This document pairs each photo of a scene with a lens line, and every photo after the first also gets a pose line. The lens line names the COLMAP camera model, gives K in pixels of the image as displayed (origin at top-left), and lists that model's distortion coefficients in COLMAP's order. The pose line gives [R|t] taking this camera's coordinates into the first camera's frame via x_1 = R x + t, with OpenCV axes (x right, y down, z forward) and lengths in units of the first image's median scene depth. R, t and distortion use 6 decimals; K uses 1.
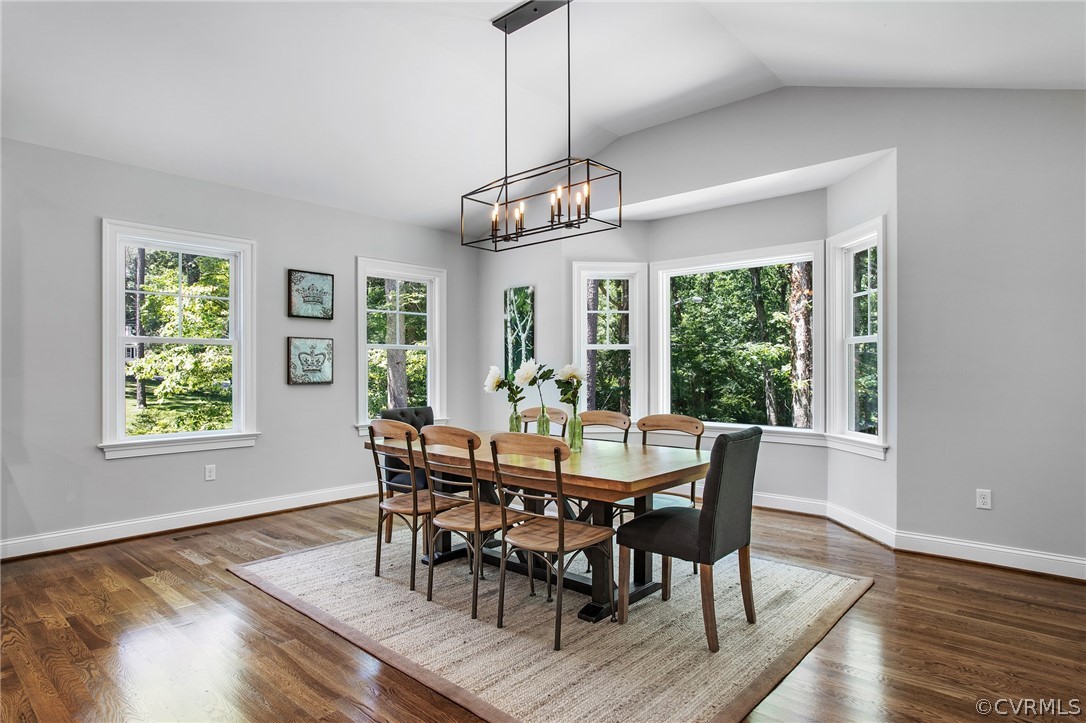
lens RADIAL K [[617.5, 0, 541.2], [0, 617.5, 362.7], [0, 0, 1]] dist [-0.020723, 0.000817]
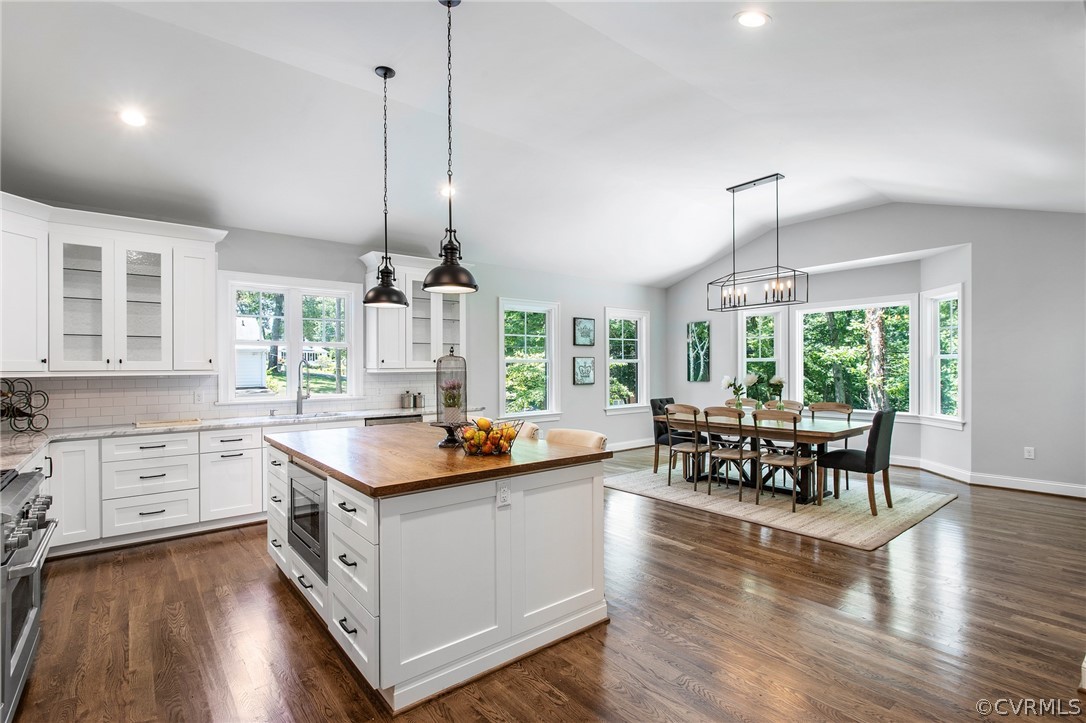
lens RADIAL K [[518.4, 0, 540.8], [0, 518.4, 368.1], [0, 0, 1]] dist [-0.004770, -0.001522]
pose [[0.987318, -0.006537, -0.158620, -0.283509], [0.008371, 0.999906, 0.010894, -0.028421], [0.158534, -0.012084, 0.987280, -0.459593]]
